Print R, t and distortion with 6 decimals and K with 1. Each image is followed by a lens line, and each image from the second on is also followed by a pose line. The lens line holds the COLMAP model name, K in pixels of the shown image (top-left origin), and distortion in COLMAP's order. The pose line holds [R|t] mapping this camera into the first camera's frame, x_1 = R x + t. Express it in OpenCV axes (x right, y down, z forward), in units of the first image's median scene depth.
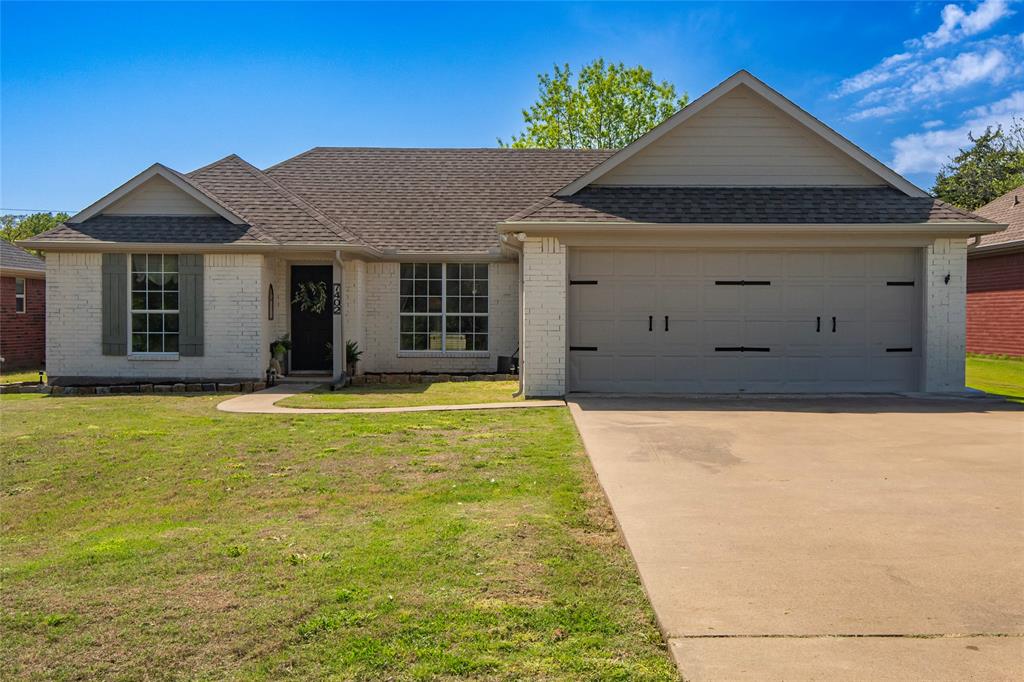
lens RADIAL K [[1164.4, 0, 512.0], [0, 1164.4, 341.0], [0, 0, 1]] dist [0.024136, 0.002252]
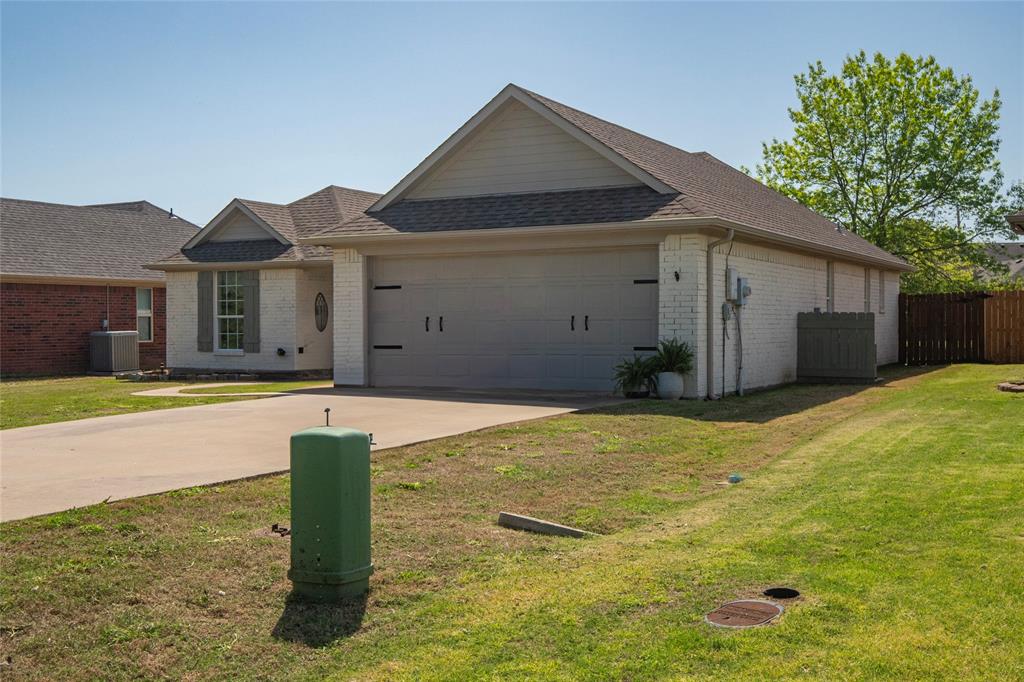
lens RADIAL K [[1106.8, 0, 506.6], [0, 1106.8, 343.7], [0, 0, 1]] dist [0.003579, 0.006540]
pose [[0.883414, 0.001083, -0.468593, 0.644997], [-0.000296, 0.999998, 0.001752, 0.001946], [0.468594, -0.001409, 0.883413, 0.108351]]
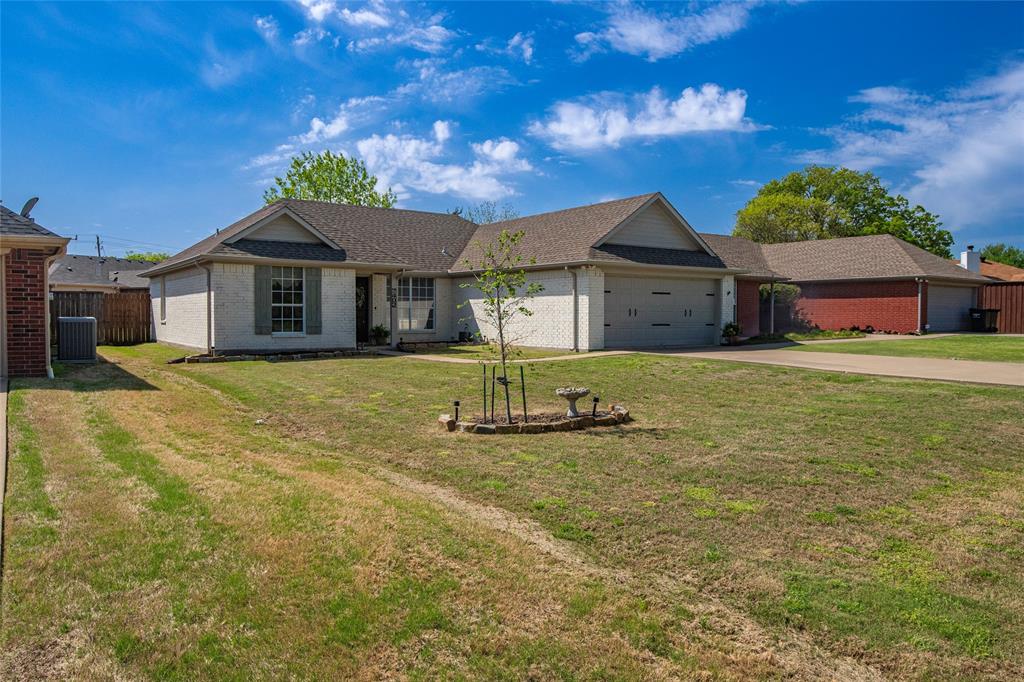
lens RADIAL K [[739.6, 0, 520.2], [0, 739.6, 316.4], [0, 0, 1]] dist [-0.006711, -0.001314]
pose [[0.813031, -0.002793, 0.582214, -0.773124], [0.009955, 0.999909, -0.009104, 0.001338], [-0.582135, 0.013197, 0.812985, 0.068316]]
